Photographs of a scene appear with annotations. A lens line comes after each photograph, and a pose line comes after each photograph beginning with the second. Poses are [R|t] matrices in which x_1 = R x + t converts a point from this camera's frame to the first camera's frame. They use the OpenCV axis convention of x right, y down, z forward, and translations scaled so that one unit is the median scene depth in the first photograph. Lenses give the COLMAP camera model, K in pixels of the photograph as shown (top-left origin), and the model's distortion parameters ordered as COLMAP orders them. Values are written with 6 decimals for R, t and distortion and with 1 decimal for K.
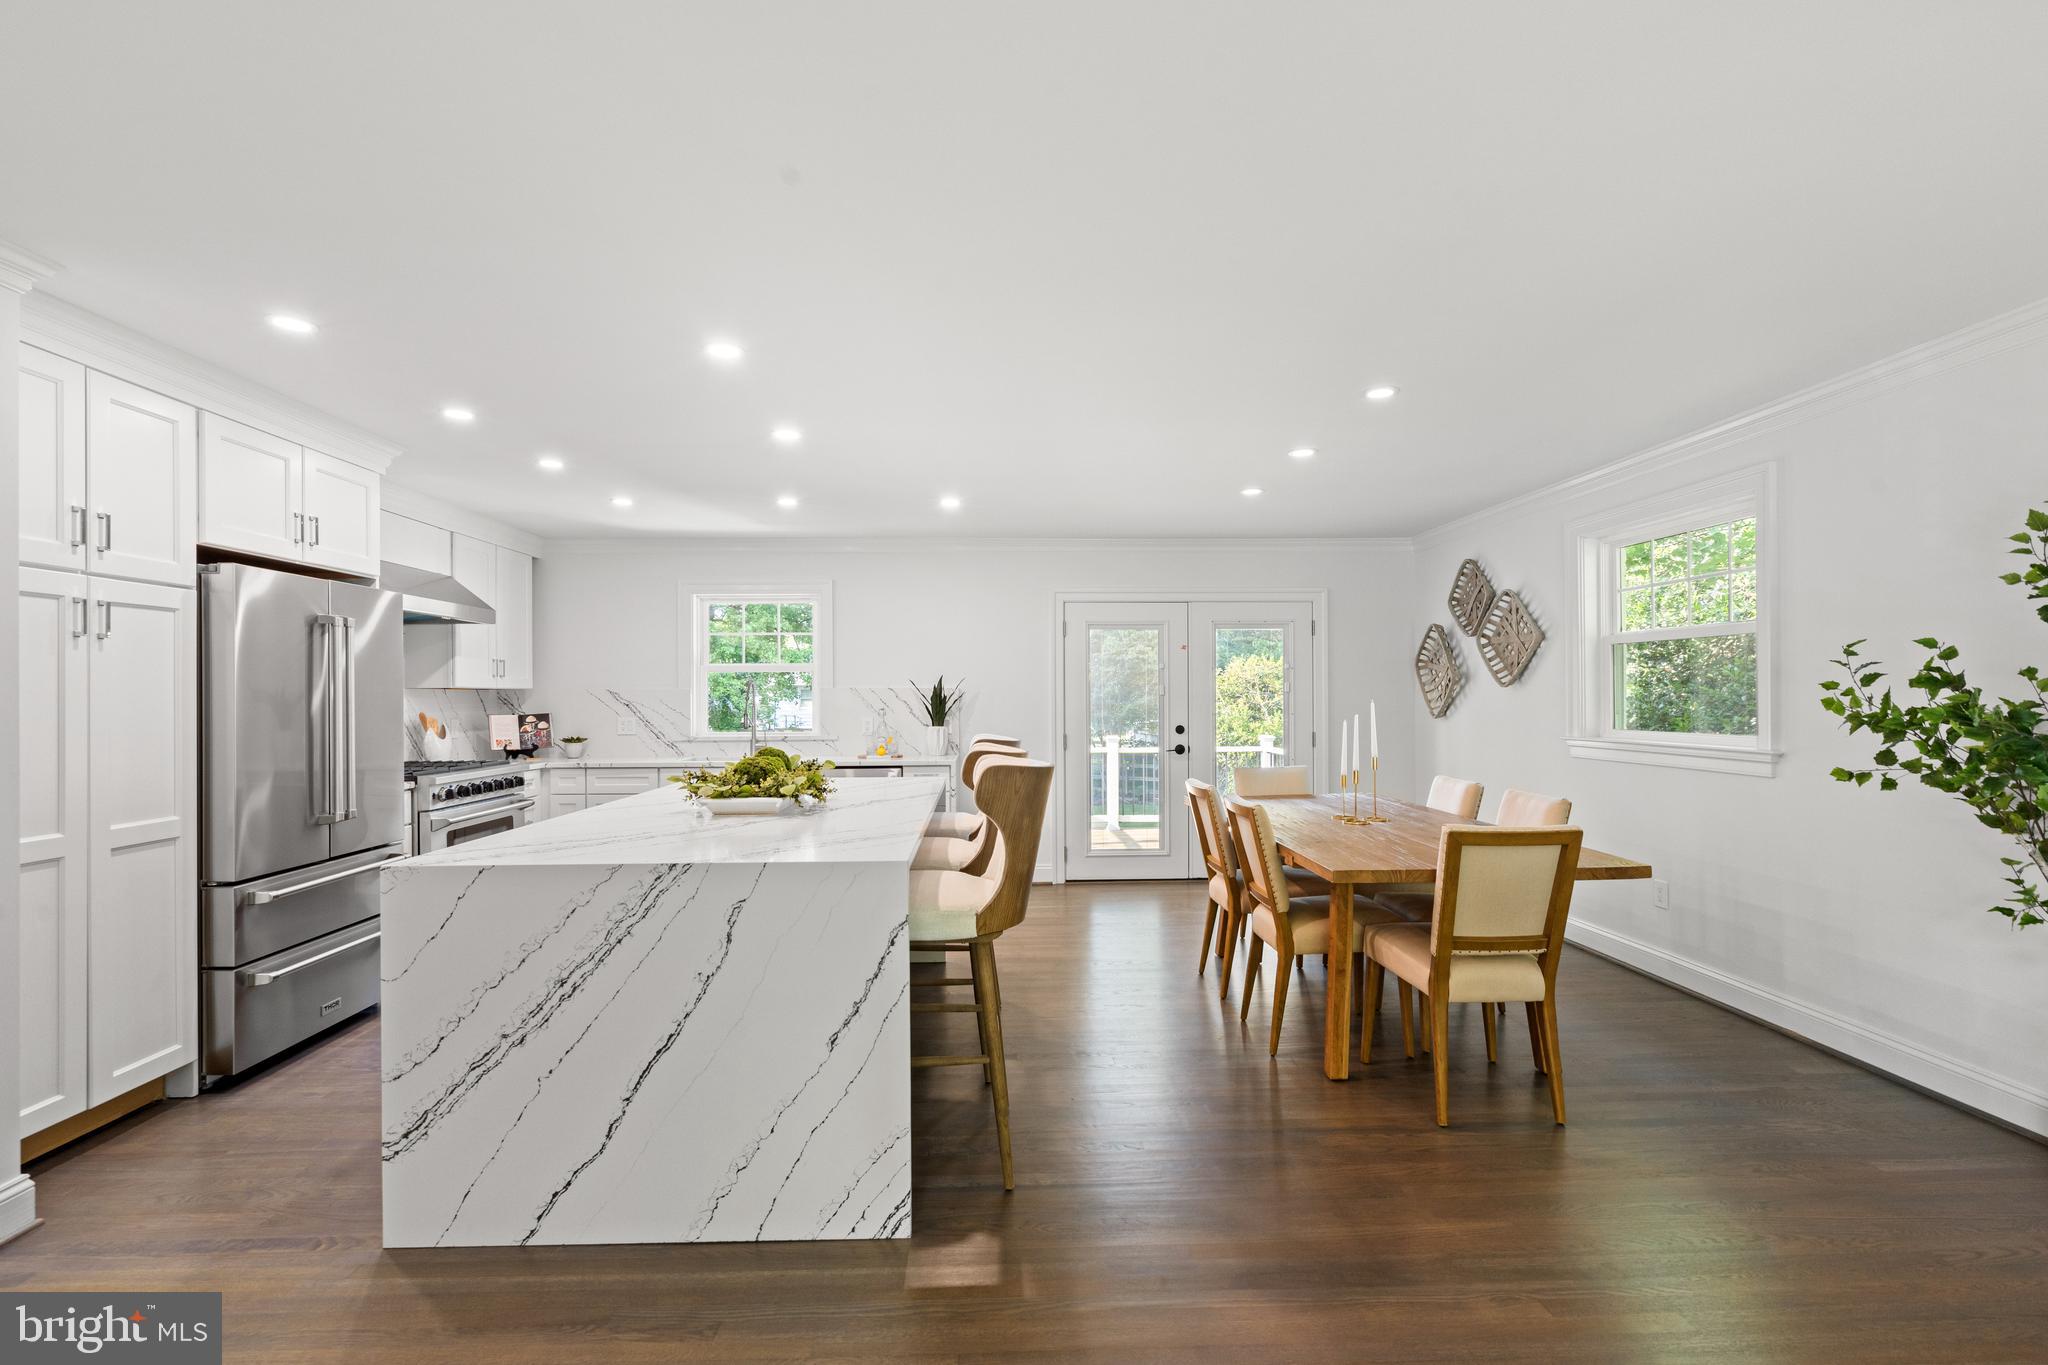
lens RADIAL K [[928.4, 0, 1020.3], [0, 928.4, 694.3], [0, 0, 1]] dist [-0.001319, 0.000935]
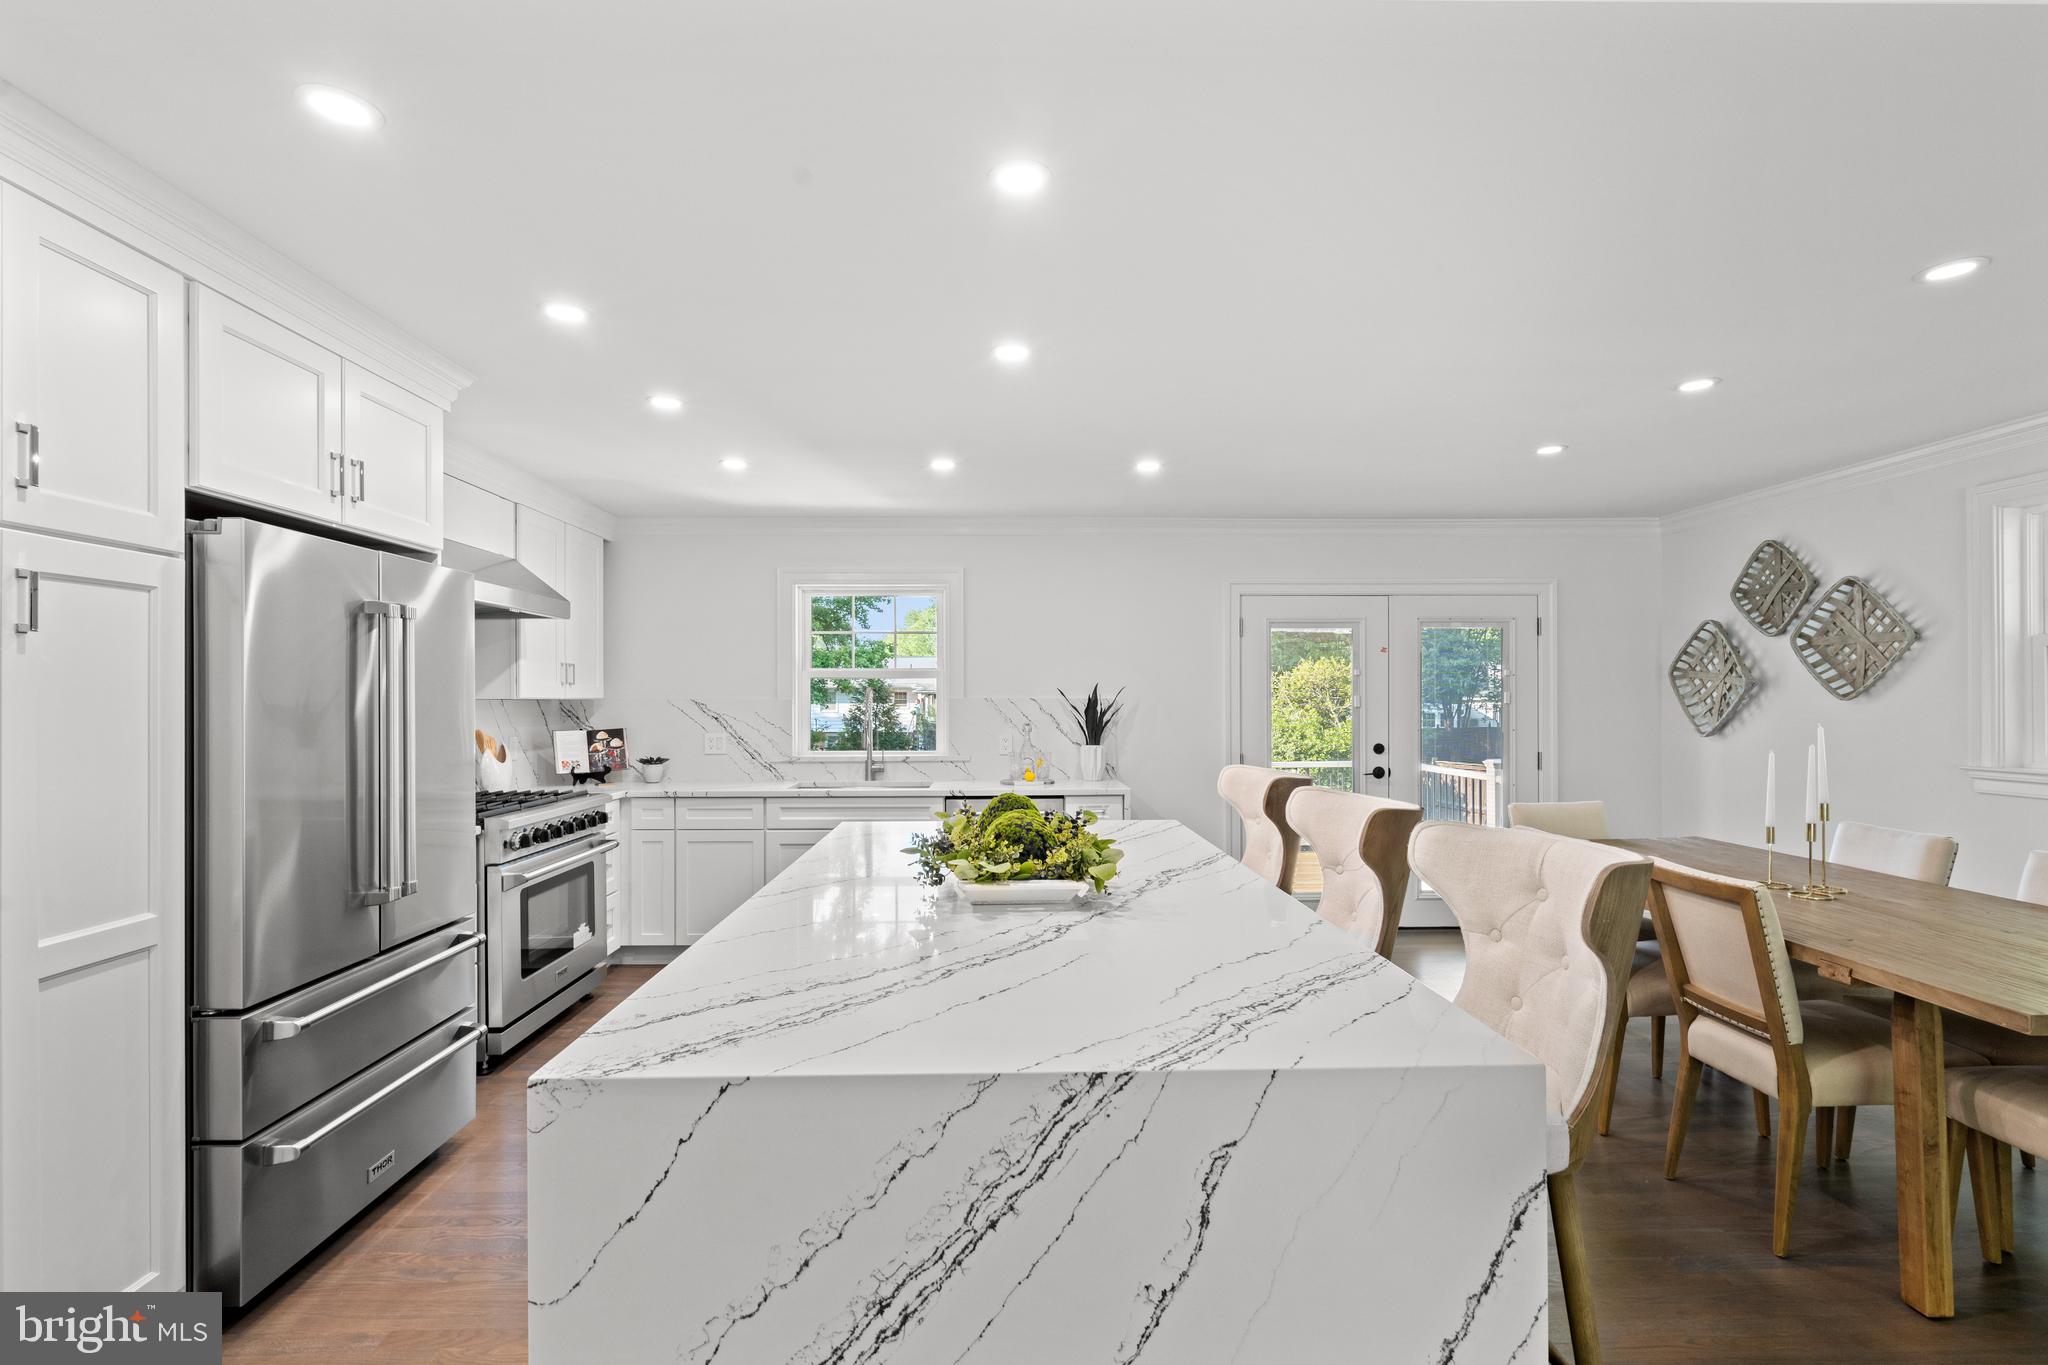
lens RADIAL K [[928.4, 0, 1023.0], [0, 928.4, 694.9], [0, 0, 1]] dist [-0.001319, 0.000935]
pose [[0.999989, 0.001359, -0.004413, -0.259612], [-0.001364, 0.999998, -0.001281, -0.015433], [0.004411, 0.001287, 0.999989, 0.307375]]
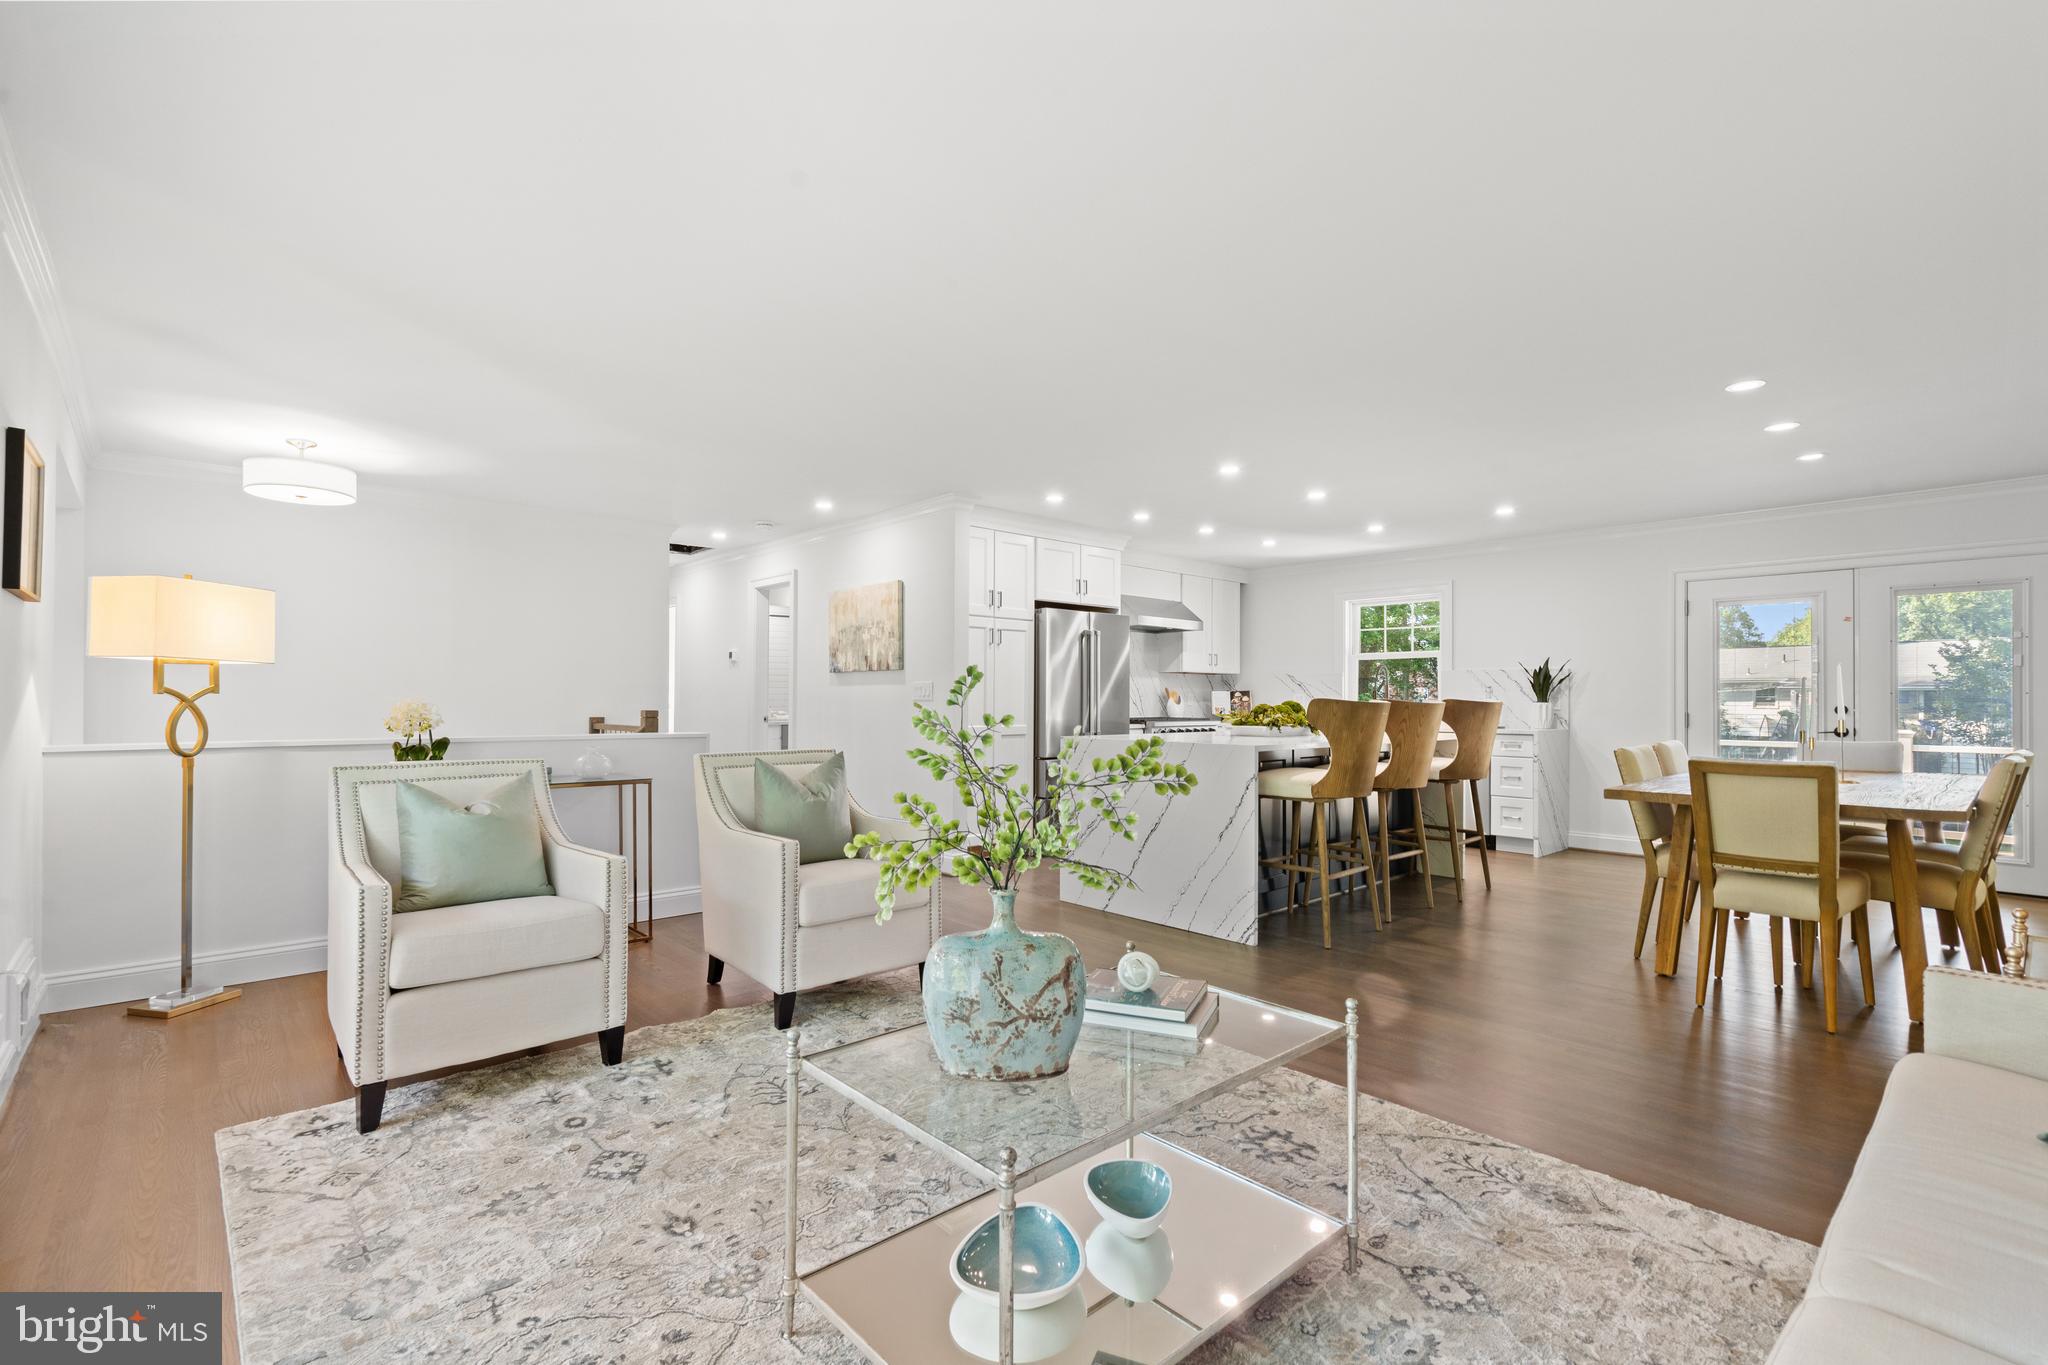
lens RADIAL K [[928.4, 0, 1010.0], [0, 928.4, 681.6], [0, 0, 1]] dist [-0.001319, 0.000935]
pose [[0.641292, -0.006807, -0.767267, 0.627173], [-0.005922, 0.999887, -0.013820, 0.049653], [0.767274, 0.013406, 0.641179, -0.365098]]
